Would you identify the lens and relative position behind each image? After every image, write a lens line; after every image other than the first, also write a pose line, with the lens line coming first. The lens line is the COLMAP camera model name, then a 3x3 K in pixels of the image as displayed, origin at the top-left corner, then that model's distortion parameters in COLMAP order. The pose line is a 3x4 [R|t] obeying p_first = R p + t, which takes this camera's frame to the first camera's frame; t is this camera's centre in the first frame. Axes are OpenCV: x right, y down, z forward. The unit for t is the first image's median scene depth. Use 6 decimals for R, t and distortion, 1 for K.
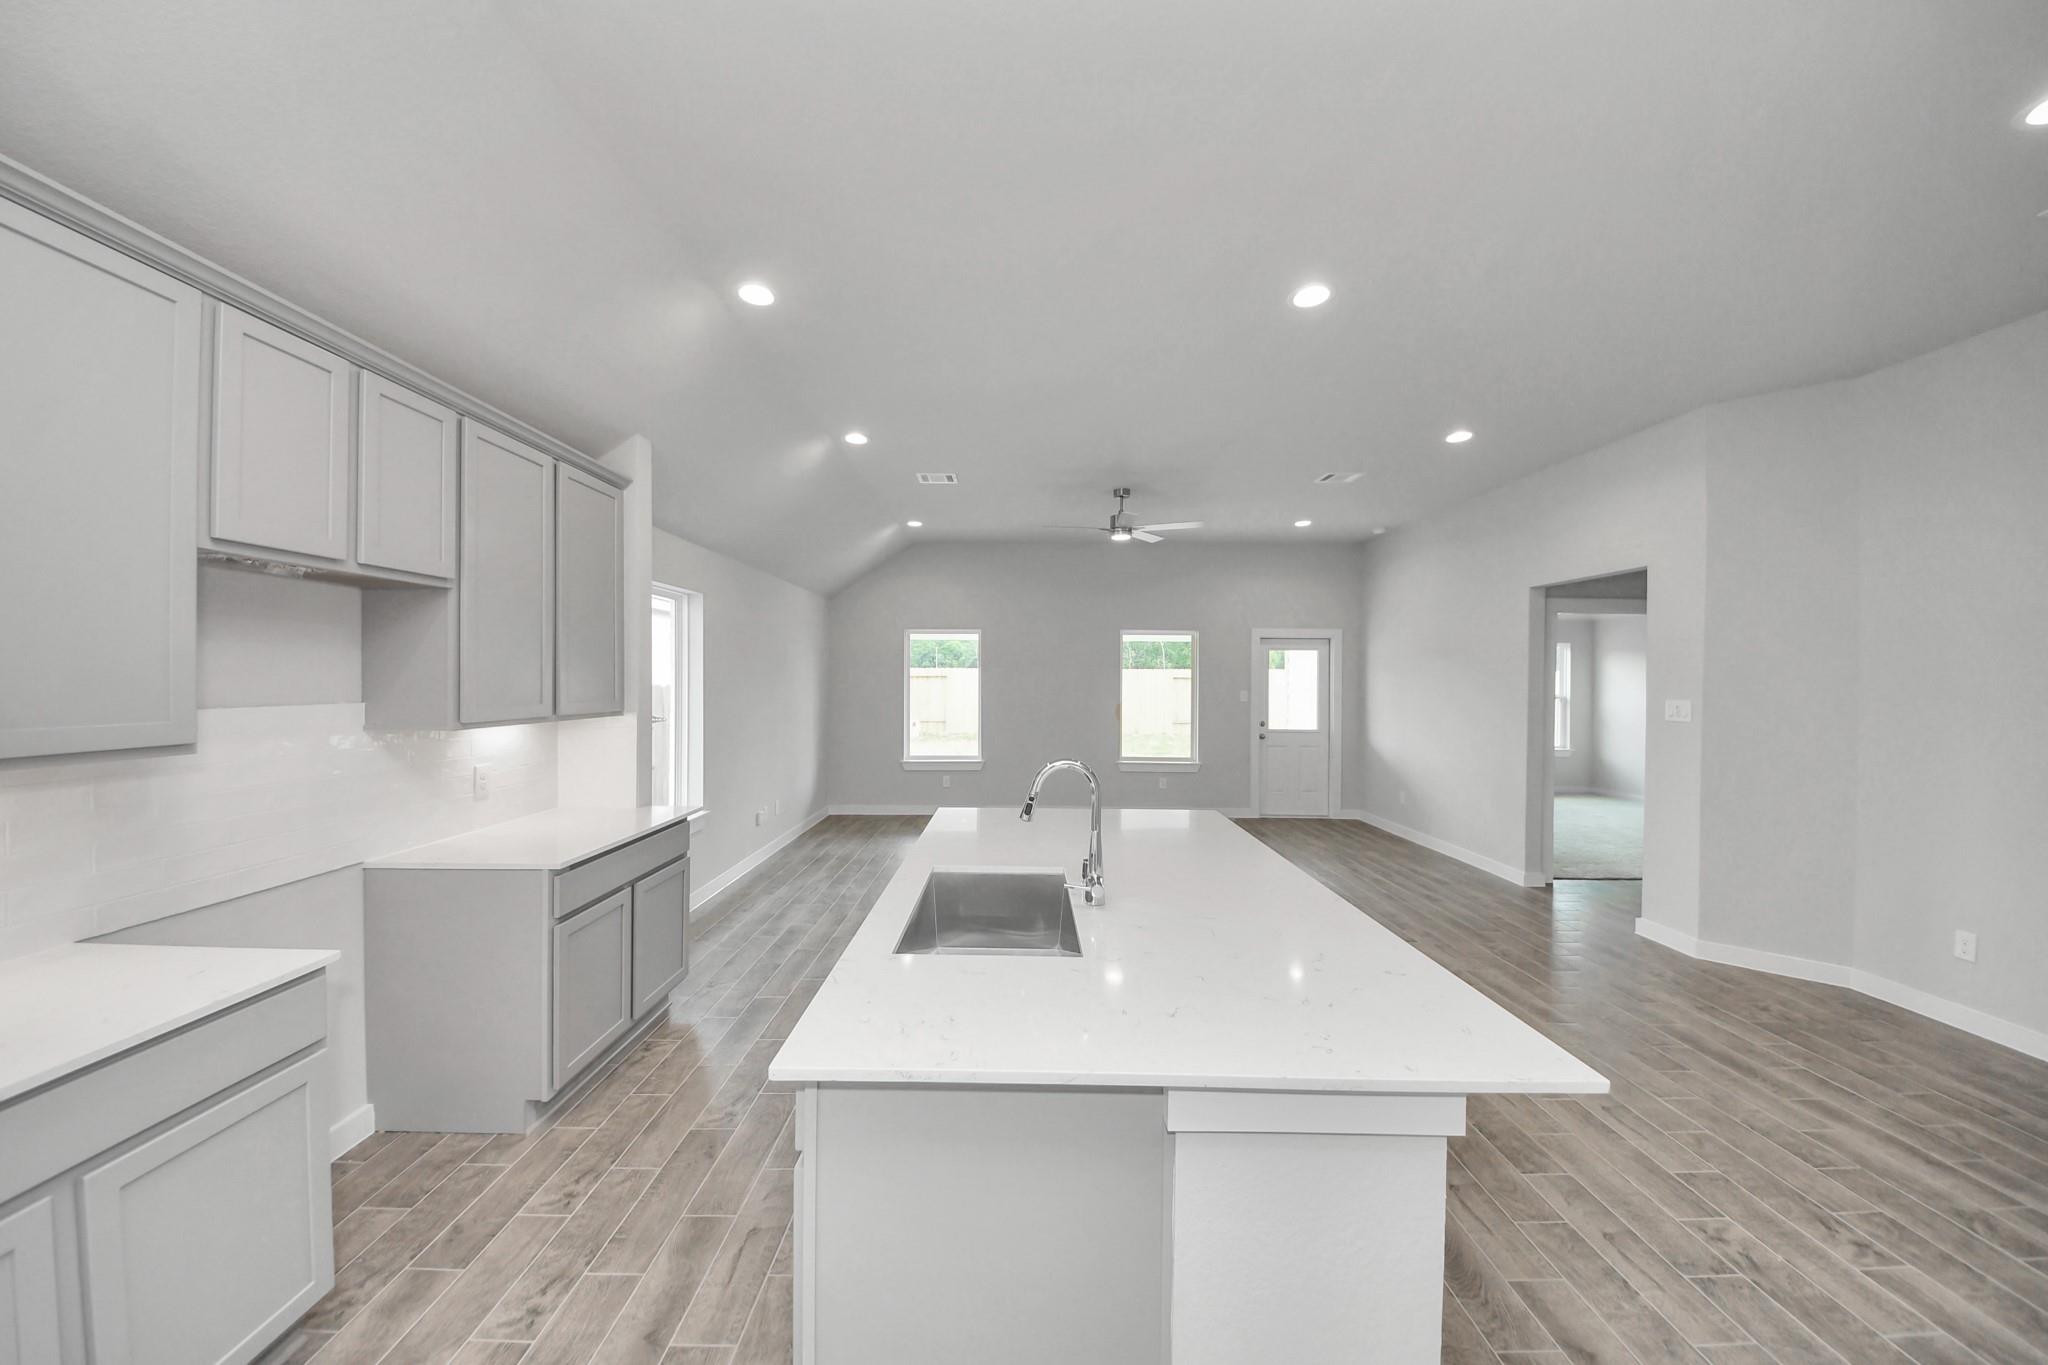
lens RADIAL K [[706.7, 0, 1021.3], [0, 706.7, 678.8], [0, 0, 1]] dist [0.008930, -0.012191]
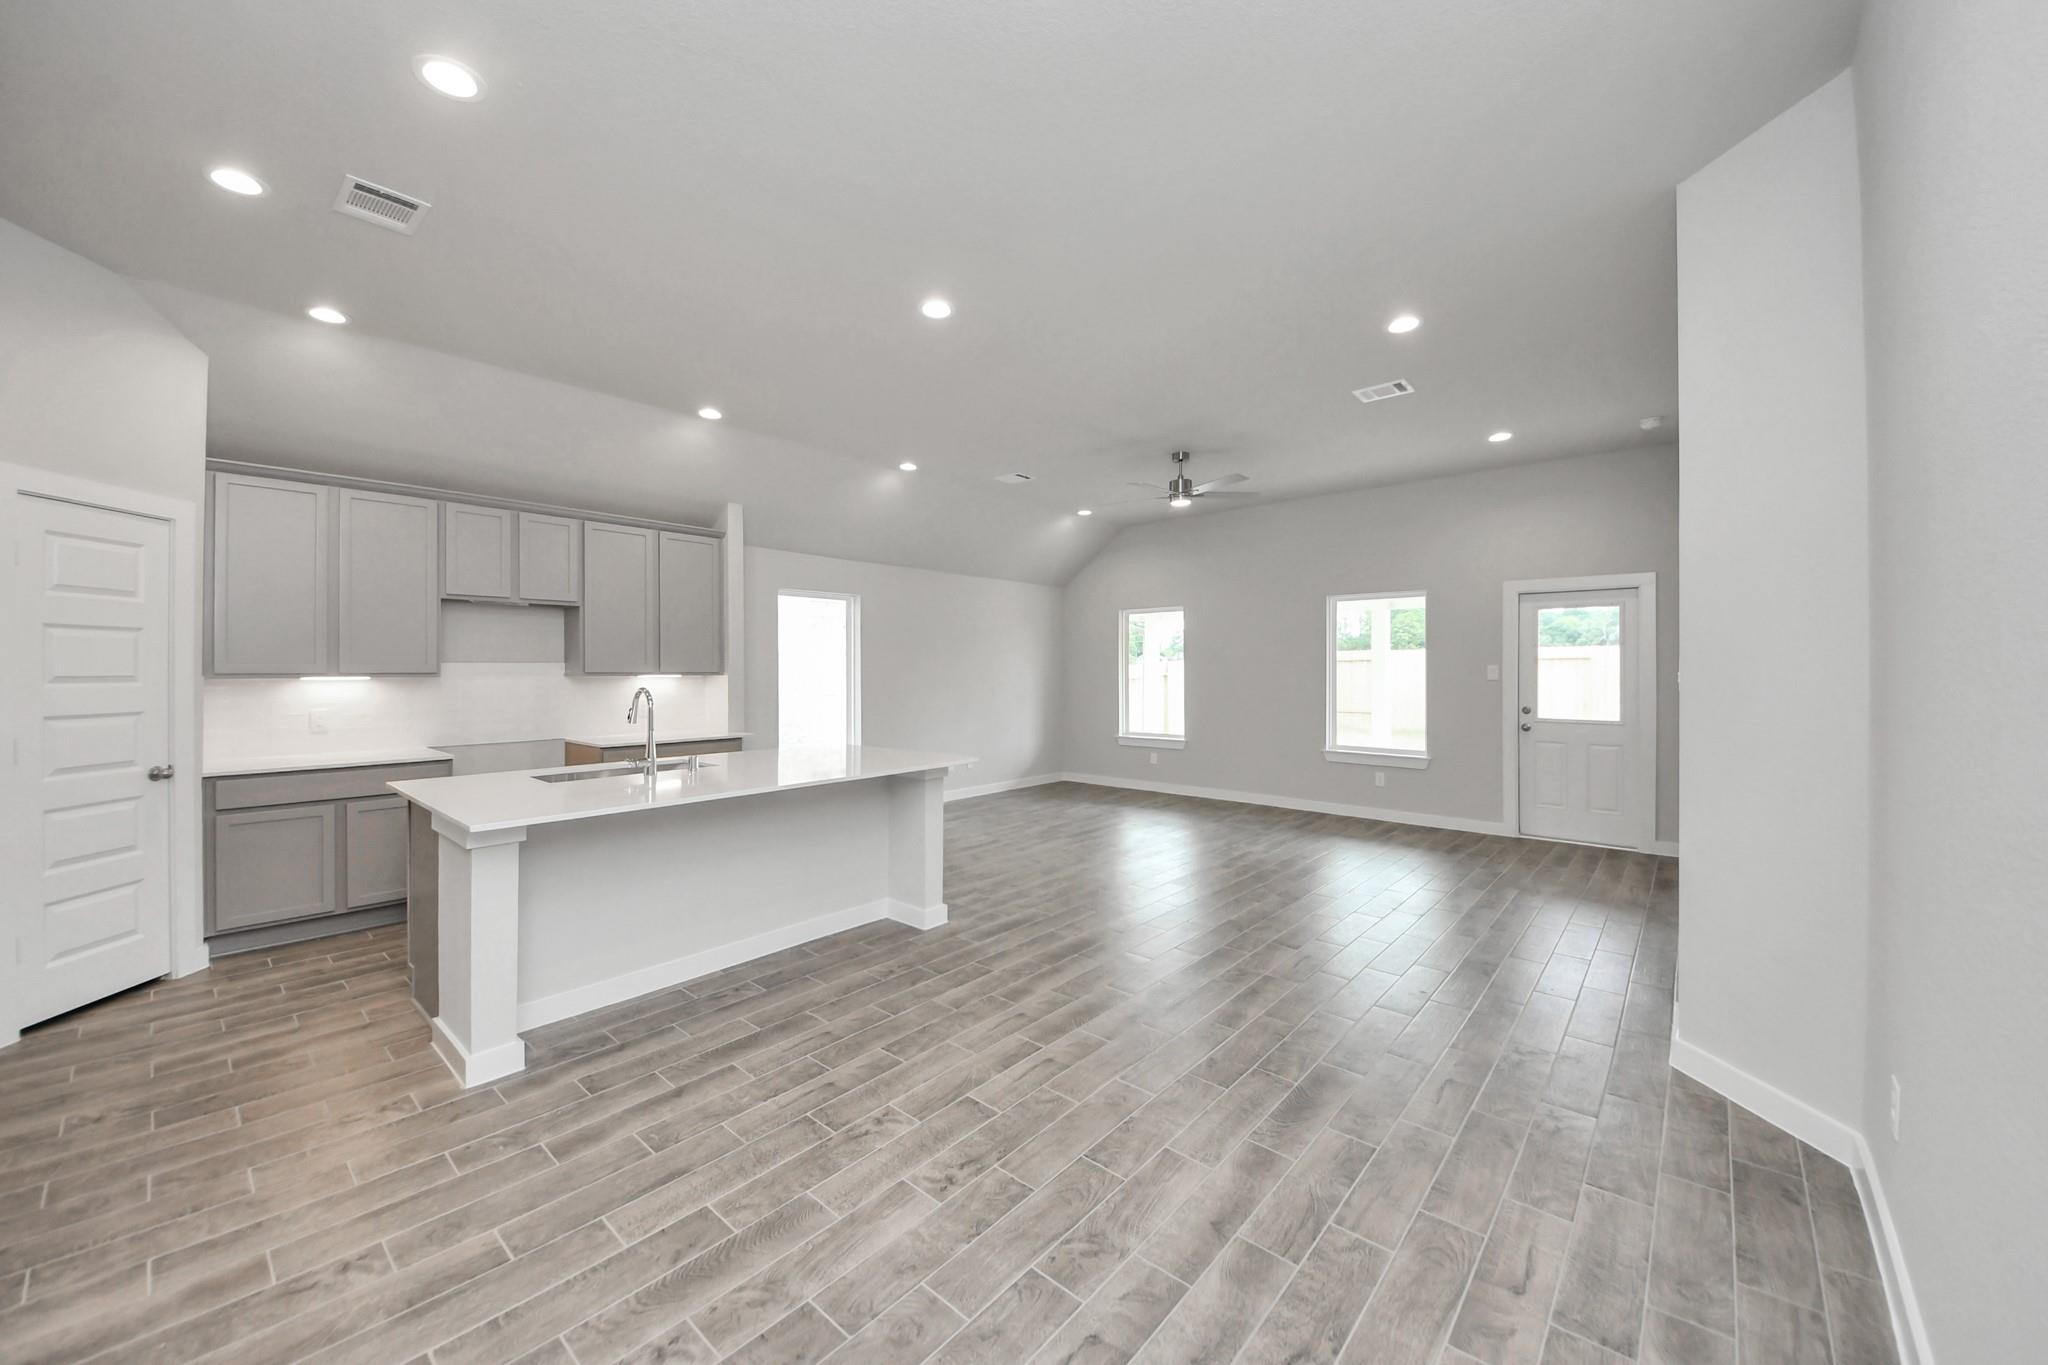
lens RADIAL K [[774.7, 0, 1014.8], [0, 774.7, 660.1], [0, 0, 1]] dist [0.001282, -0.008171]
pose [[0.752569, -0.011743, -0.658409, 0.933924], [0.005340, 0.999917, -0.011730, 0.035681], [0.658492, 0.005312, 0.752569, 0.089471]]
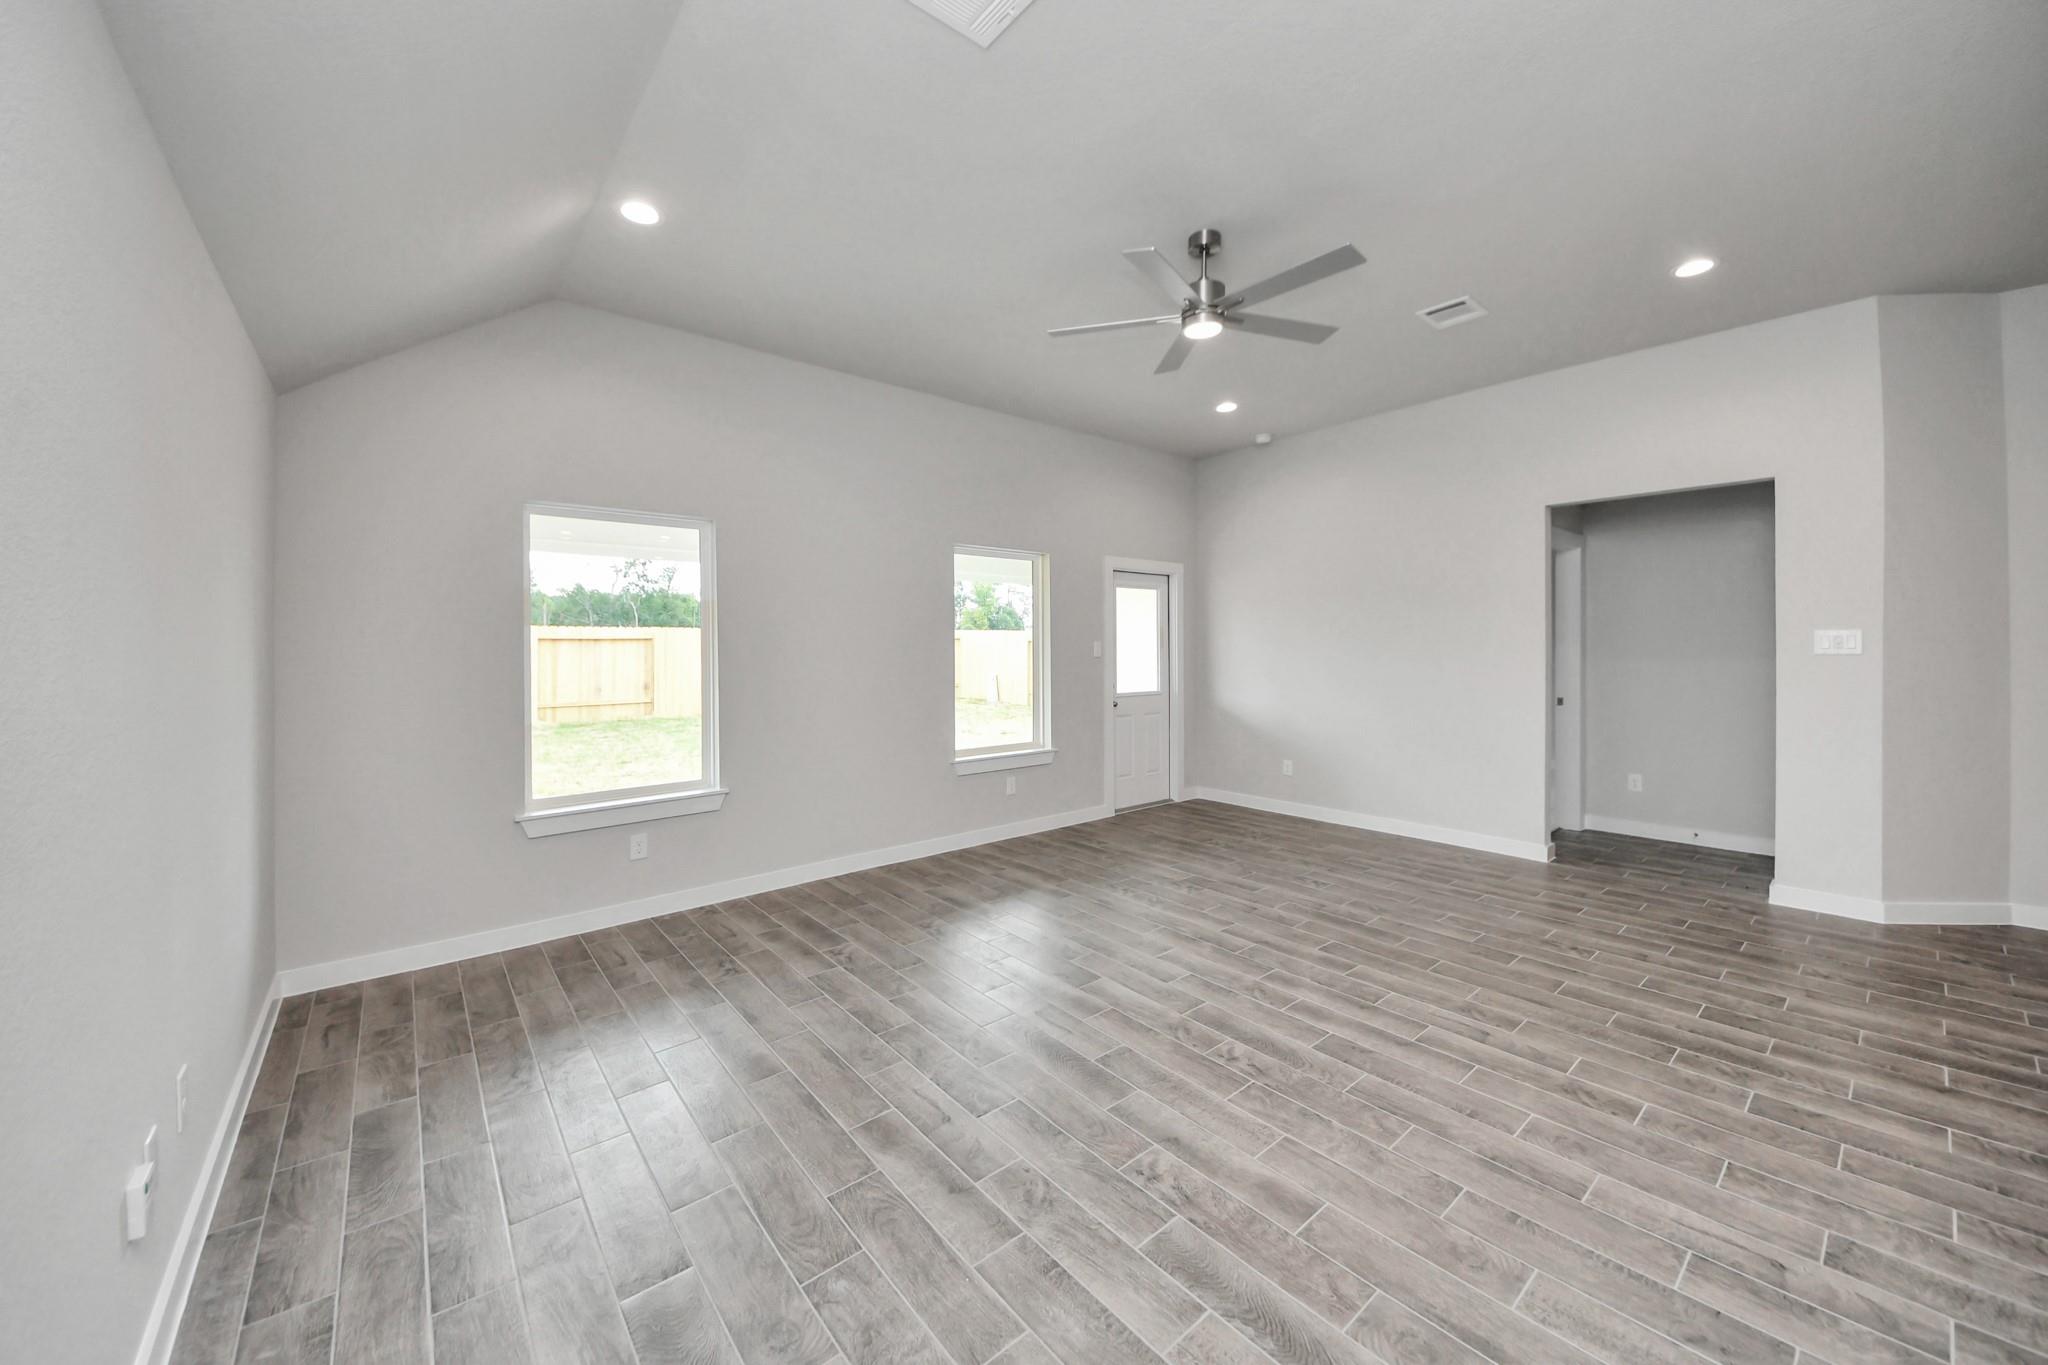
lens RADIAL K [[725.9, 0, 1013.0], [0, 725.9, 658.0], [0, 0, 1]] dist [0.014675, -0.010744]
pose [[0.772799, -0.022337, 0.634258, -0.426910], [0.010771, 0.999698, 0.022083, 0.032243], [-0.634560, -0.010234, 0.772806, 0.961430]]
